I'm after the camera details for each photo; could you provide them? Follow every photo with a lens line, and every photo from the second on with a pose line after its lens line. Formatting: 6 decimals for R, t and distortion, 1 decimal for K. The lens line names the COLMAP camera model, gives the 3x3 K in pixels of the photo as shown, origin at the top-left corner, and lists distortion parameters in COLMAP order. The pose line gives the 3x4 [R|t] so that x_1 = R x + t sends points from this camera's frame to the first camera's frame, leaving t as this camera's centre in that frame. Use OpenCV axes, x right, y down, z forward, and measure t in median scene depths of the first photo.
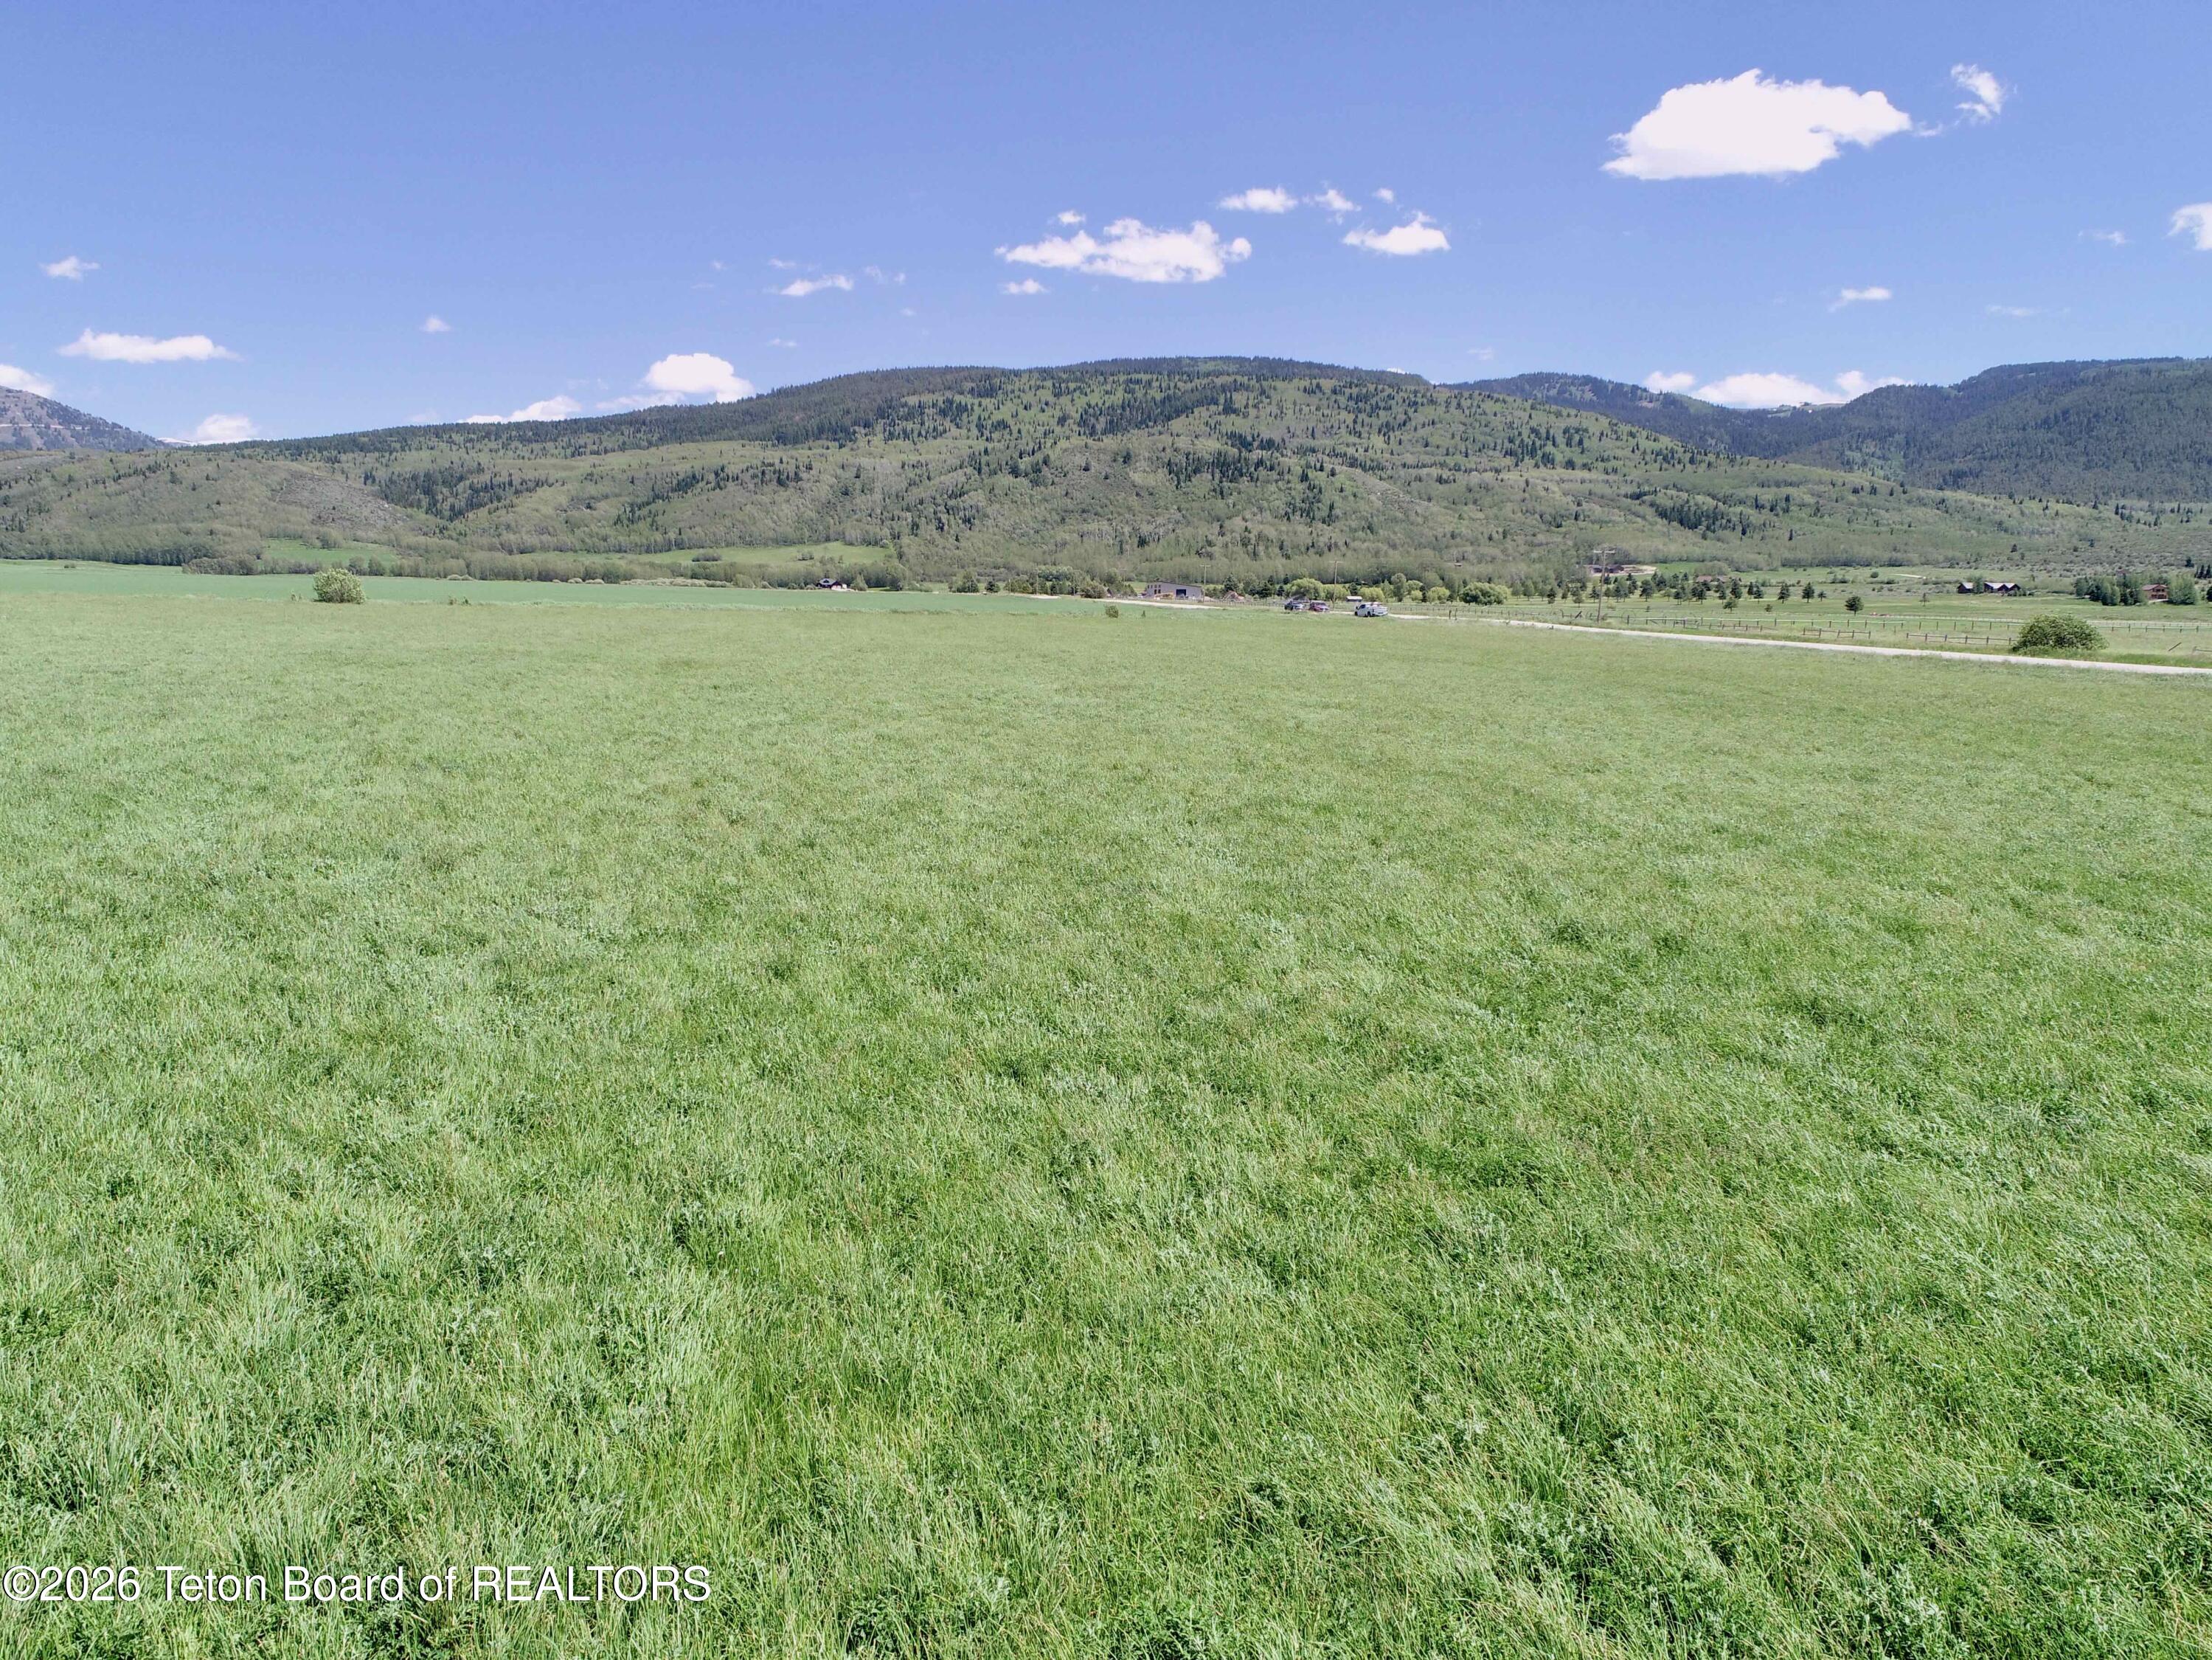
lens RADIAL K [[1658.1, 0, 1090.2], [0, 1658.1, 838.4], [0, 0, 1]] dist [0.003240, -0.005622]
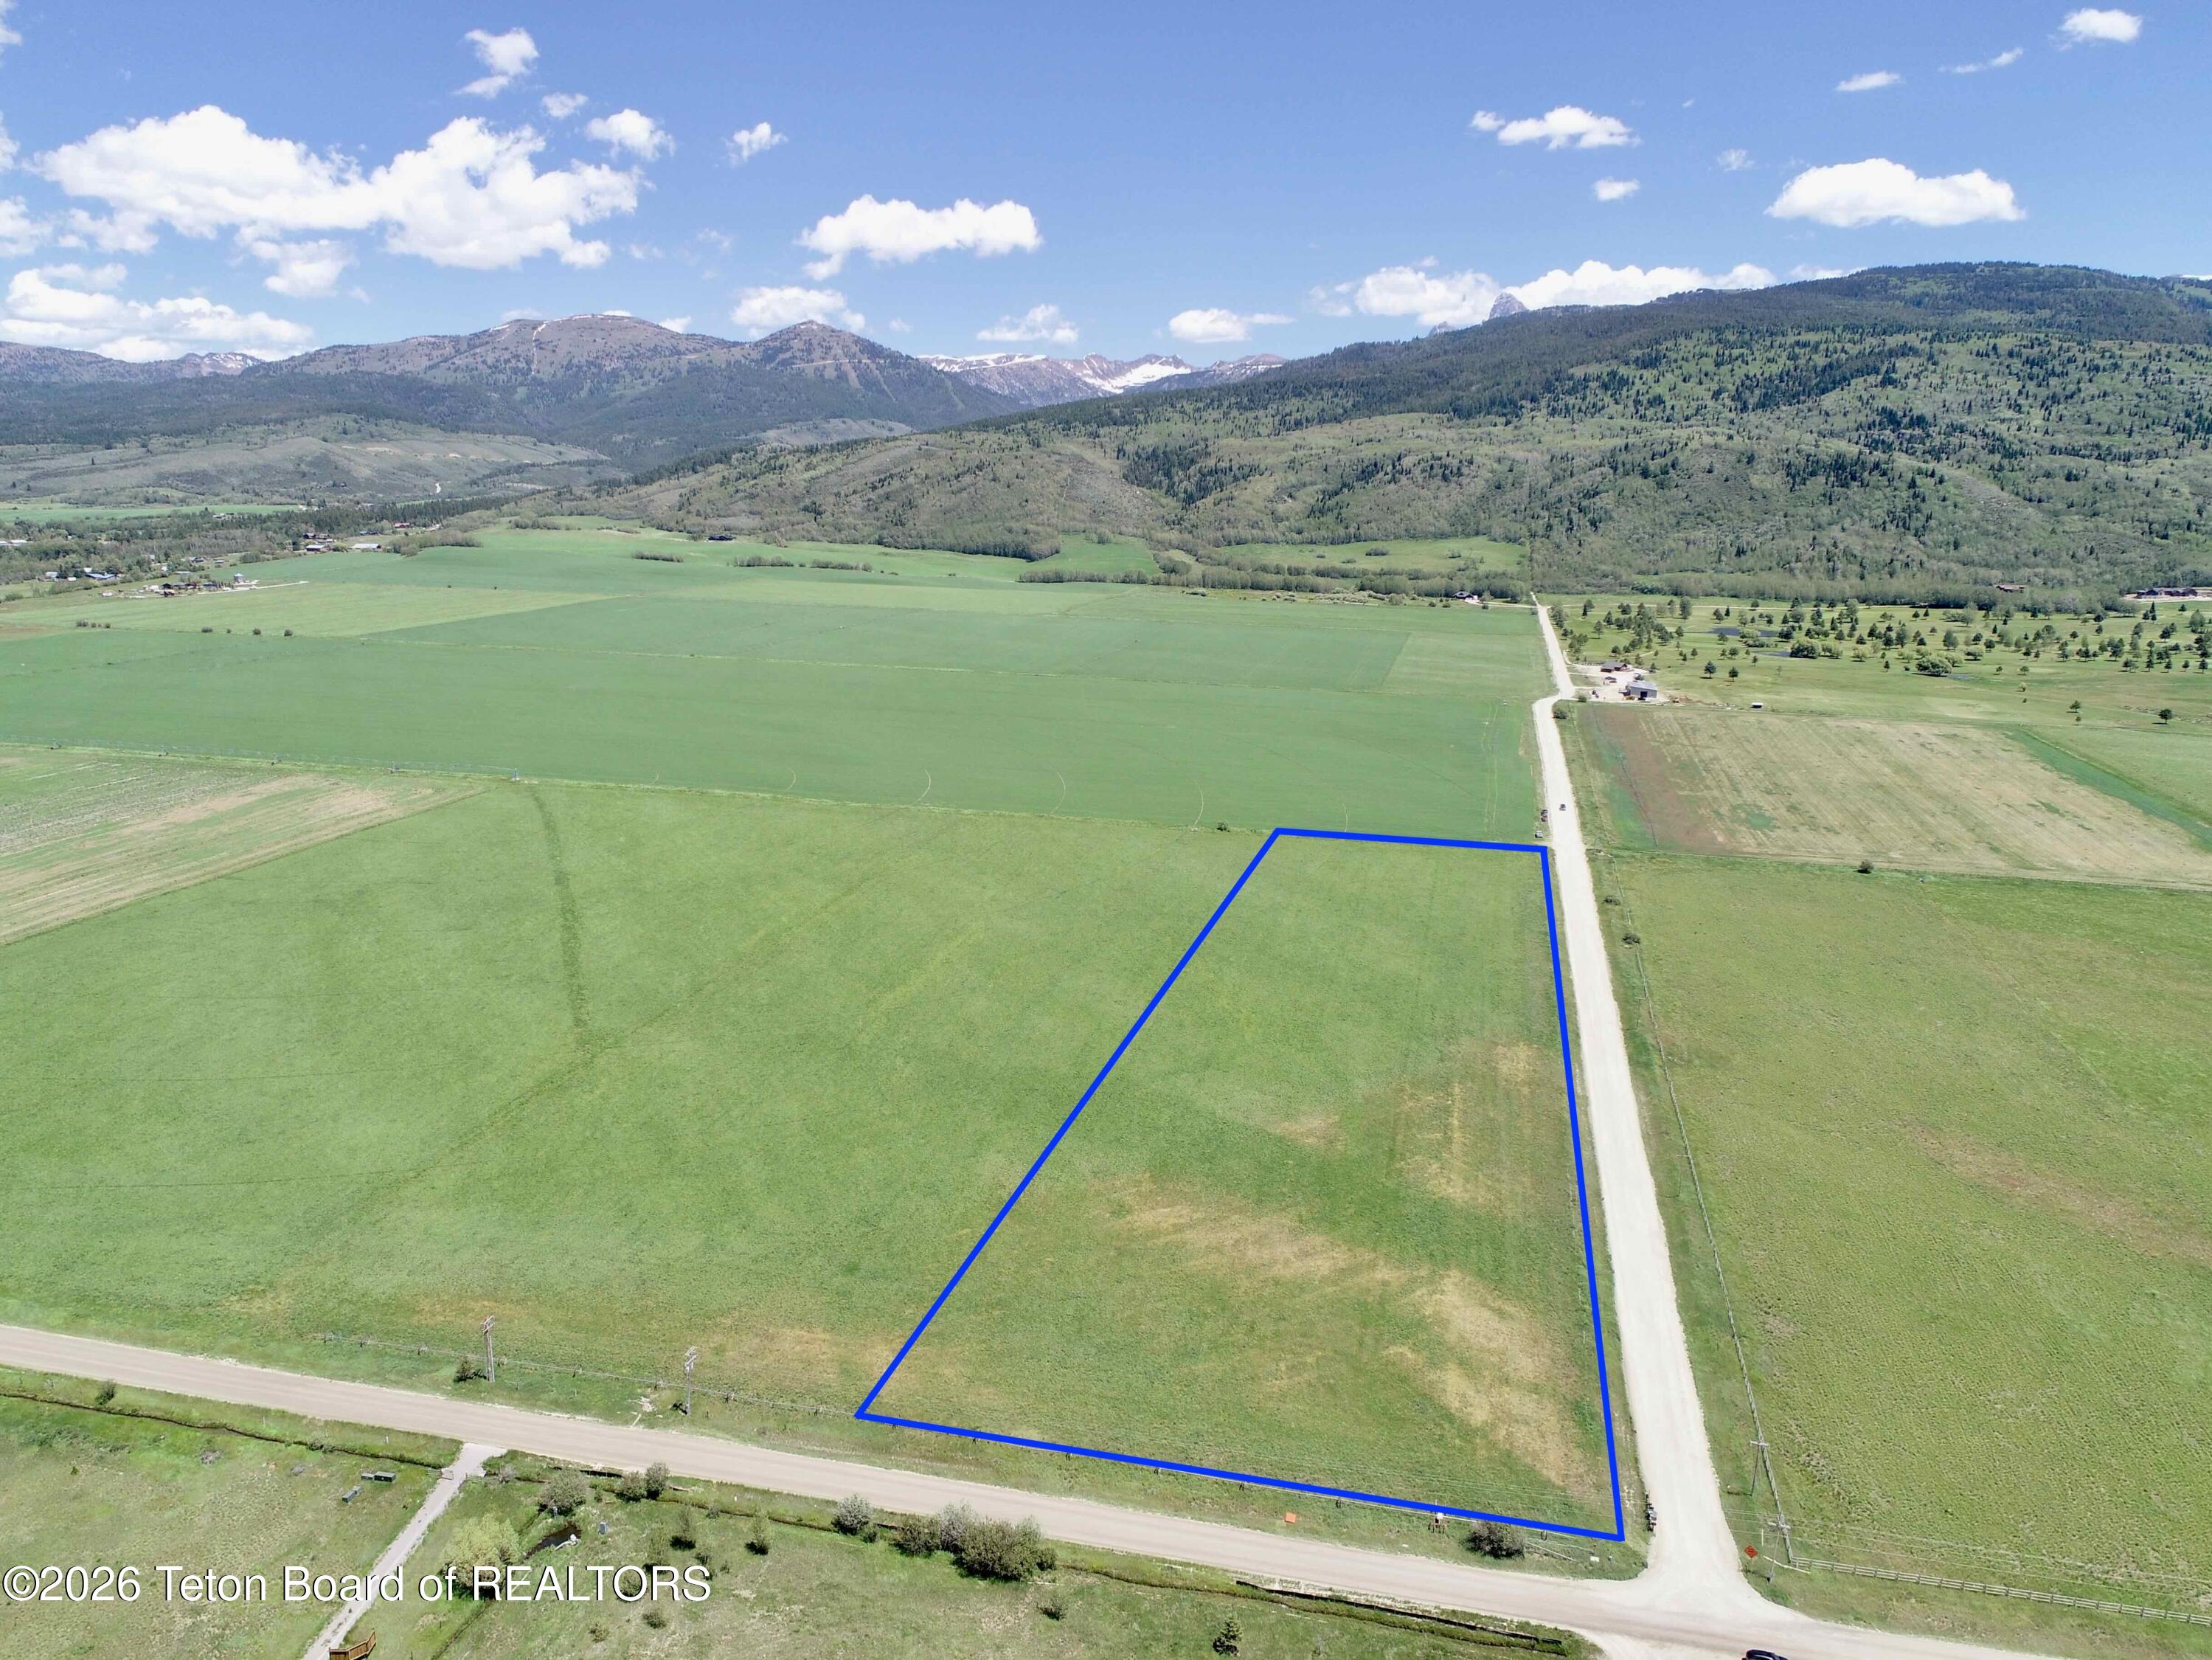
lens RADIAL K [[1658.1, 0, 1116.5], [0, 1658.1, 819.0], [0, 0, 1]] dist [0.003240, -0.005622]
pose [[0.924959, 0.078532, -0.371865, 0.062412], [-0.058096, 0.996136, 0.065861, -0.034305], [0.375600, -0.039315, 0.925948, -0.222549]]
